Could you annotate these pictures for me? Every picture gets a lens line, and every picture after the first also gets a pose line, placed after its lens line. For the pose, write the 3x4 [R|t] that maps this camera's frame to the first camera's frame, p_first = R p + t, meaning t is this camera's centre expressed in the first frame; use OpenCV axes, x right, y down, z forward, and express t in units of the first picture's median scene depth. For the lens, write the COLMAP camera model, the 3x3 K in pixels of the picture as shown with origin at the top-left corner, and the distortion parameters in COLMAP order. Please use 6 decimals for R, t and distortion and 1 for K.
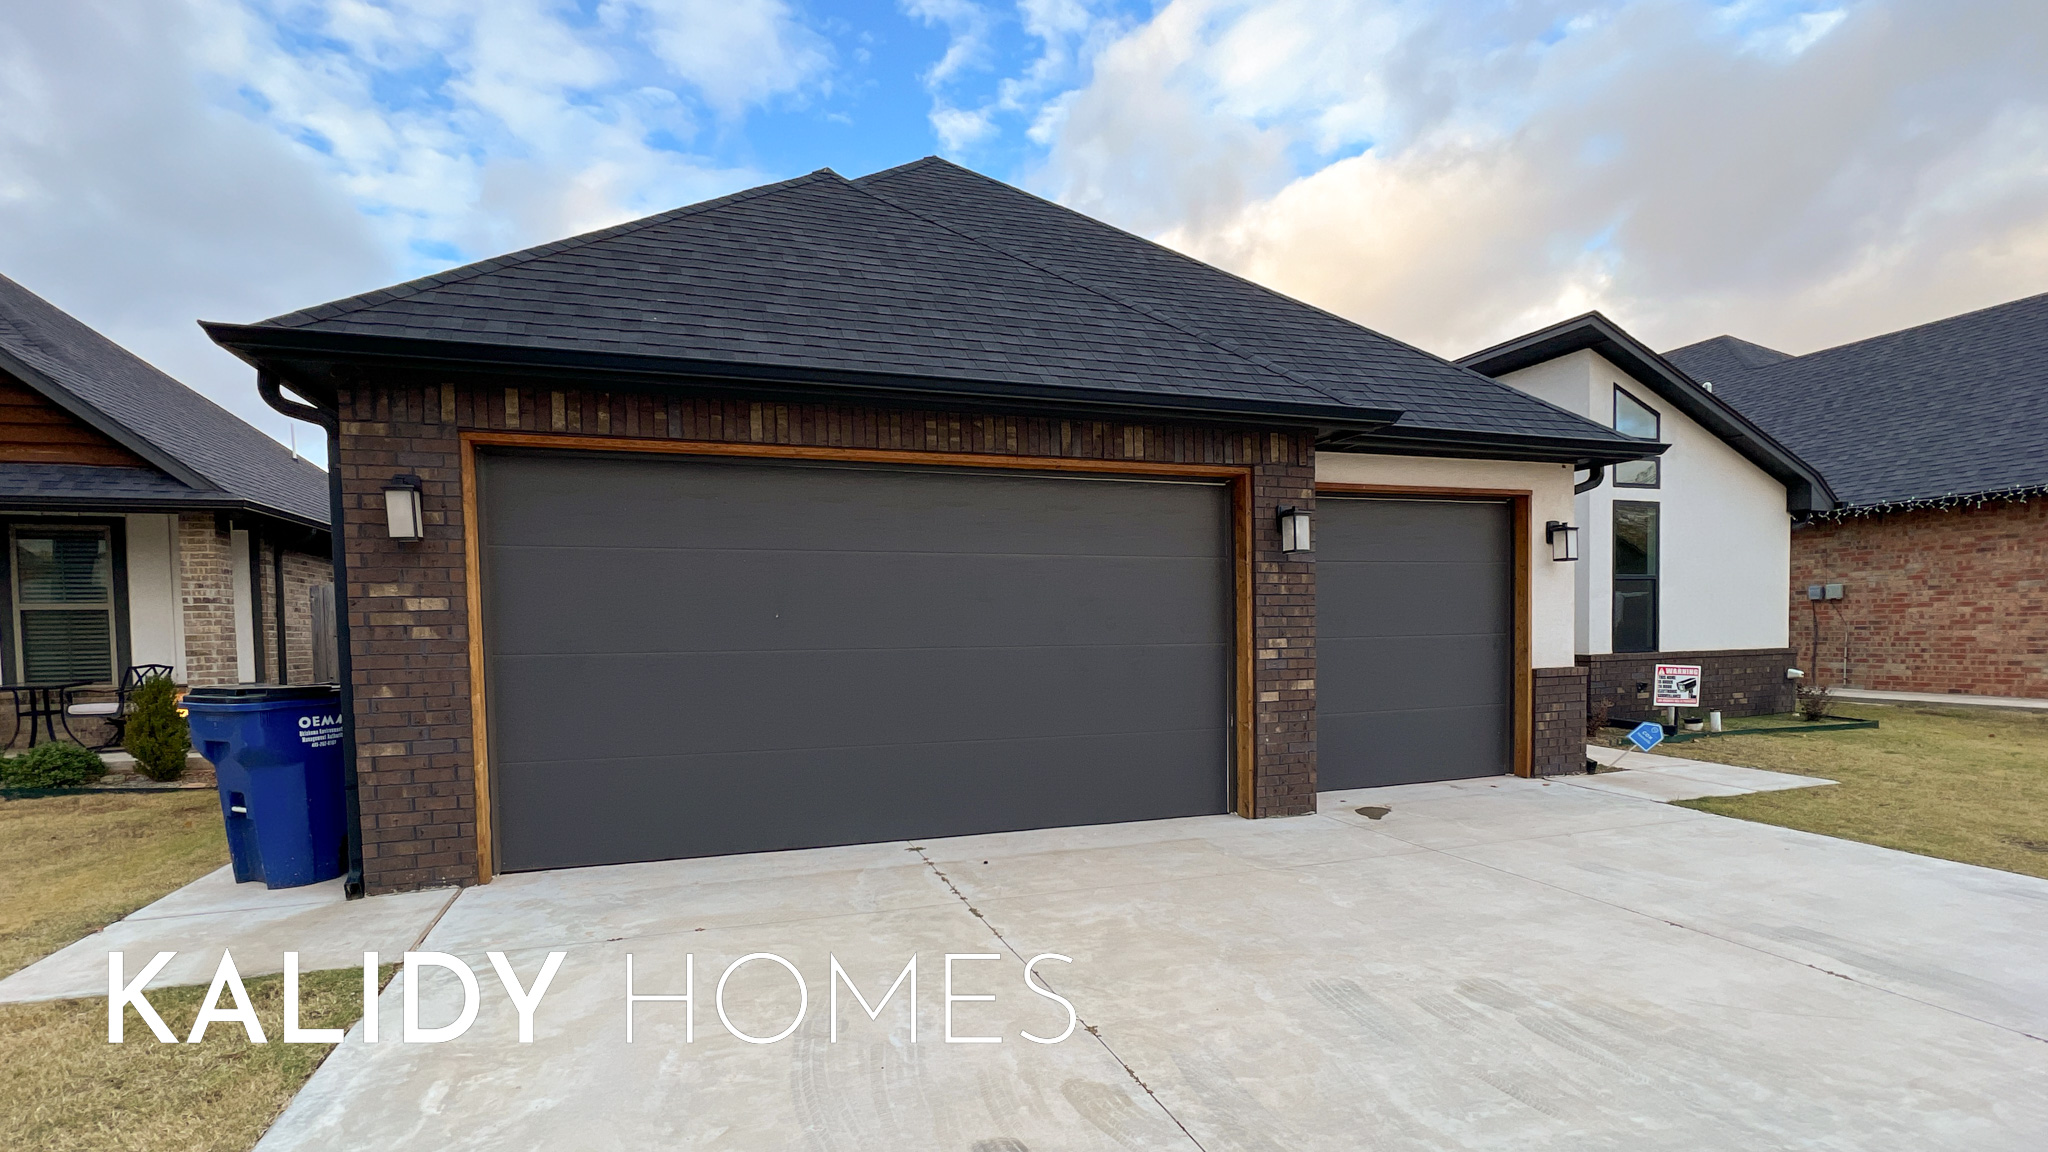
lens RADIAL K [[893.0, 0, 1025.9], [0, 893.0, 632.7], [0, 0, 1]] dist [-0.000586, 0.000252]
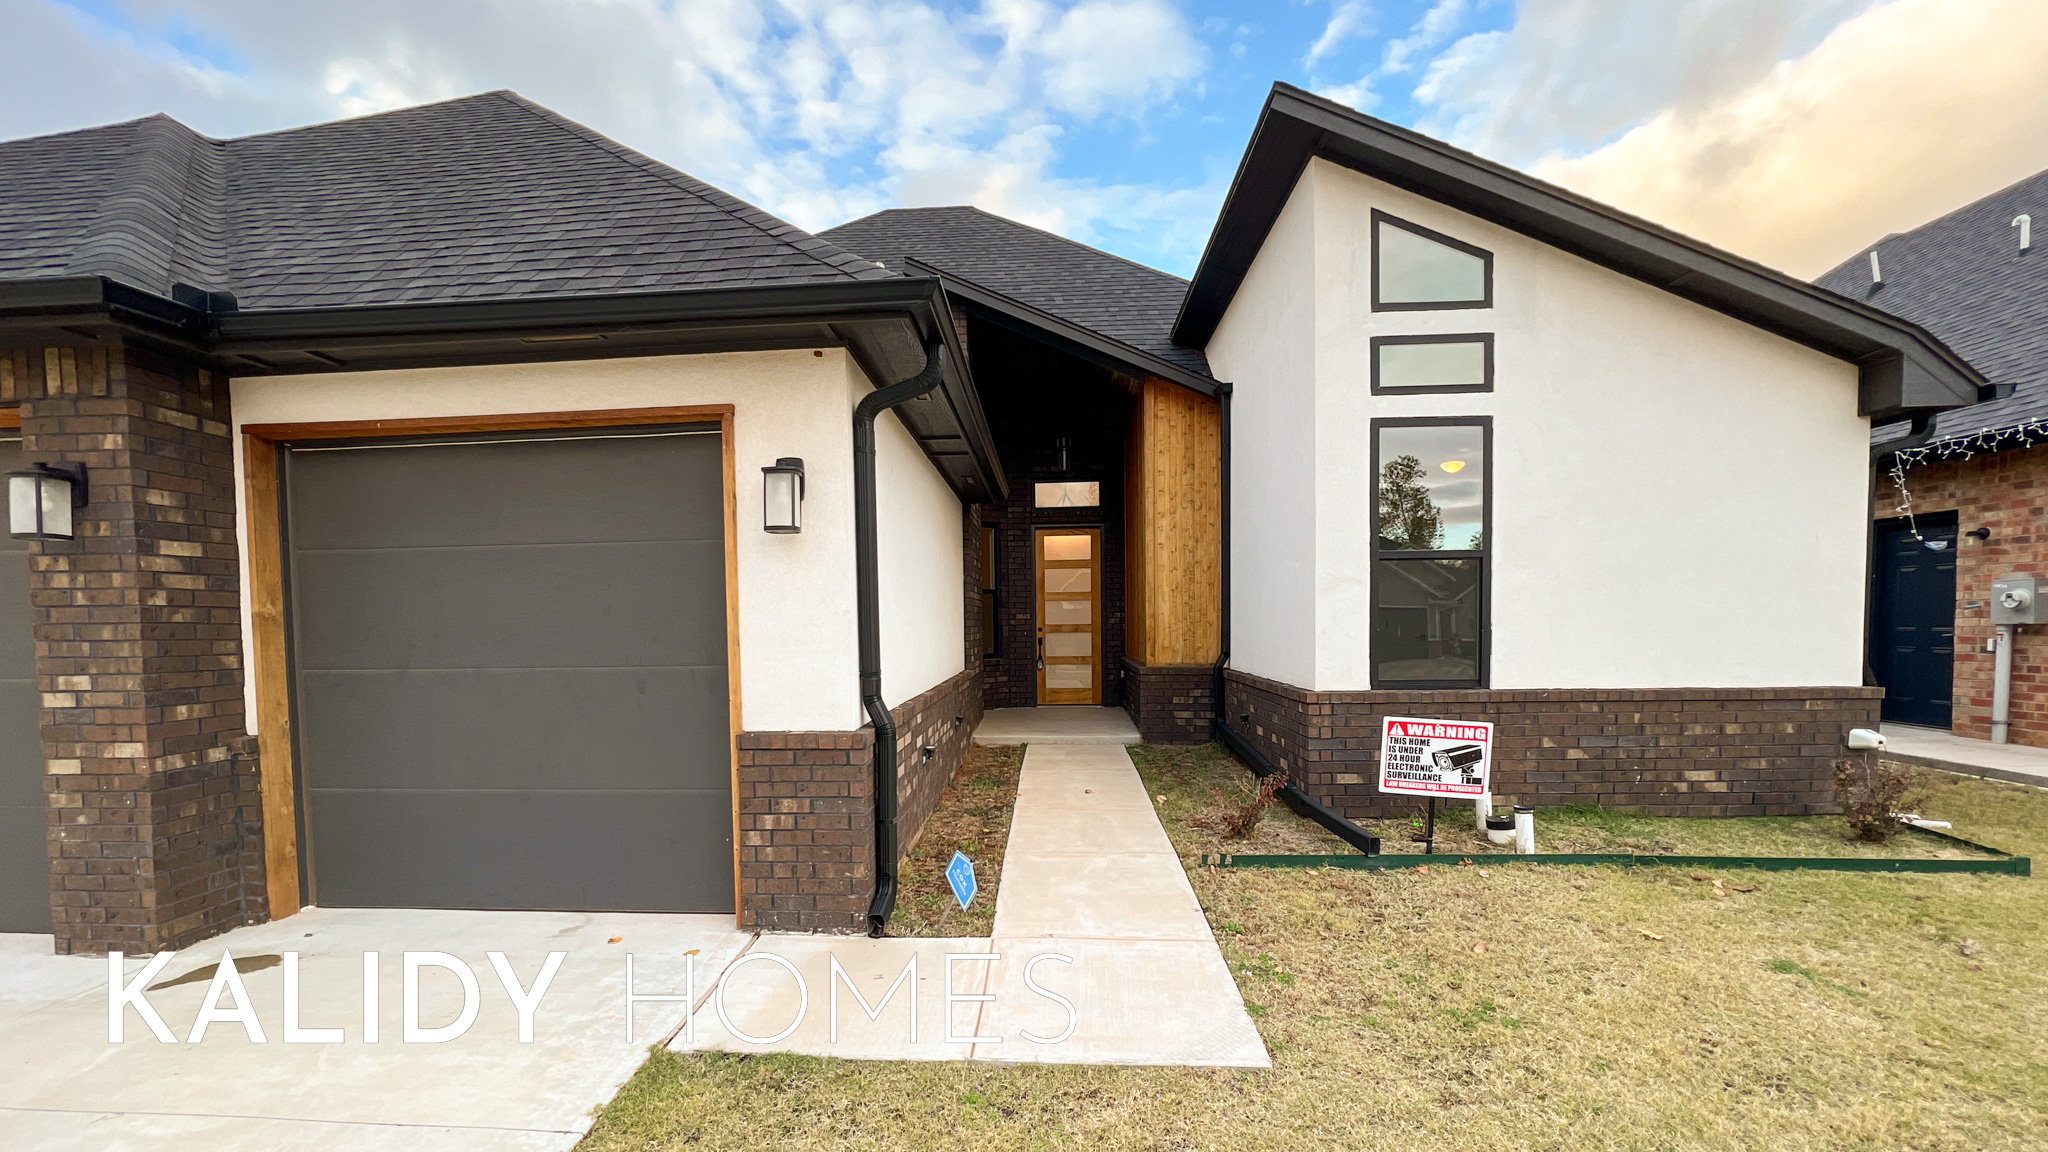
lens RADIAL K [[815.5, 0, 1016.0], [0, 815.5, 639.9], [0, 0, 1]] dist [-0.011461, 0.000484]
pose [[0.918898, 0.013012, -0.394280, 0.785346], [-0.003832, 0.999703, 0.024060, -0.024657], [0.394476, -0.020598, 0.918675, 0.521229]]
